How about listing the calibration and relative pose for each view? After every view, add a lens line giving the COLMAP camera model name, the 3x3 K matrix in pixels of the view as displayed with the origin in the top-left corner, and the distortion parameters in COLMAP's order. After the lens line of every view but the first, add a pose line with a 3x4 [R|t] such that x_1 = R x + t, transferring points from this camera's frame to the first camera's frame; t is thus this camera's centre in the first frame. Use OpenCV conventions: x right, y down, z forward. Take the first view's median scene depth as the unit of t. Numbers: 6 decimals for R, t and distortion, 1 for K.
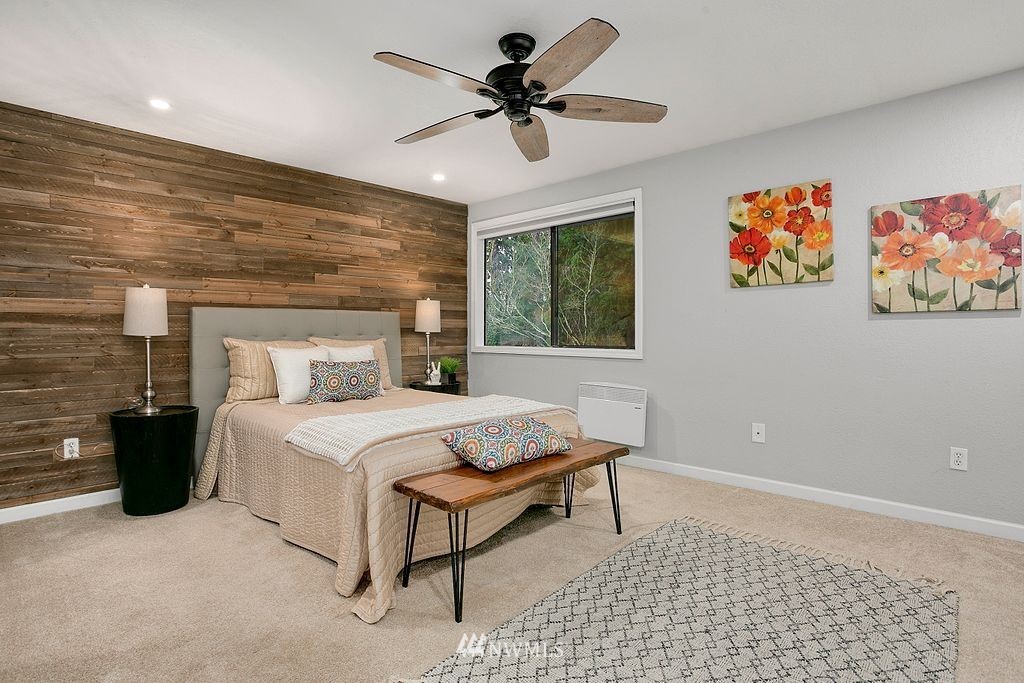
lens RADIAL K [[504.0, 0, 509.8], [0, 504.0, 337.2], [0, 0, 1]] dist [-0.083694, 0.040530]
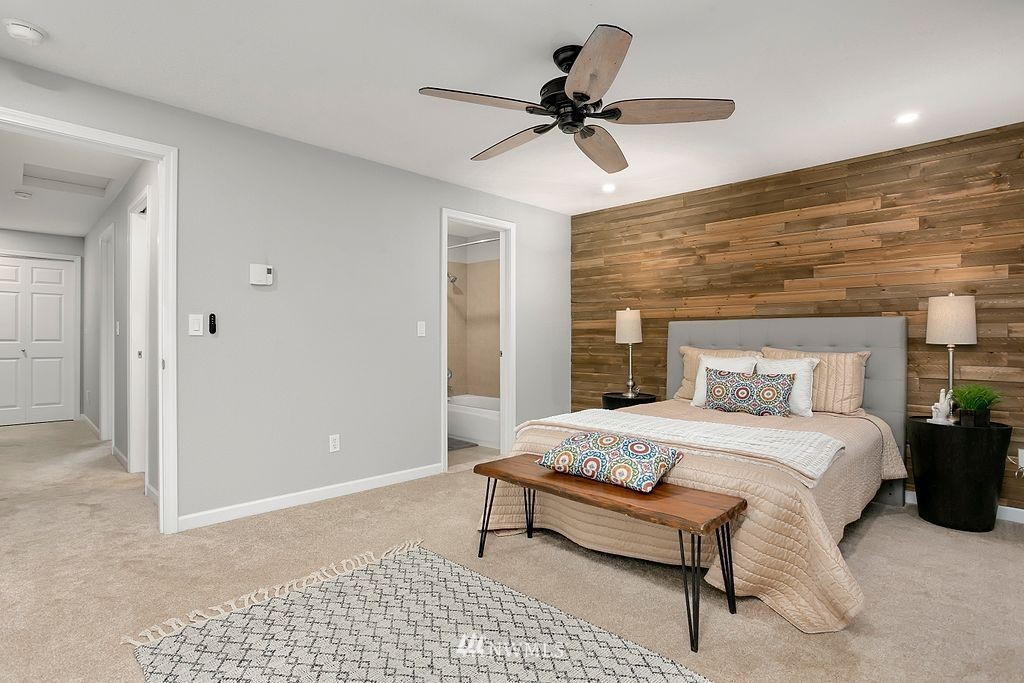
lens RADIAL K [[530.6, 0, 529.4], [0, 530.6, 342.1], [0, 0, 1]] dist [-0.074678, 0.052006]
pose [[-0.006049, 0.009195, -0.999939, 0.681714], [-0.016286, 0.999824, 0.009292, -0.013001], [0.999849, 0.016341, -0.005898, 0.582766]]
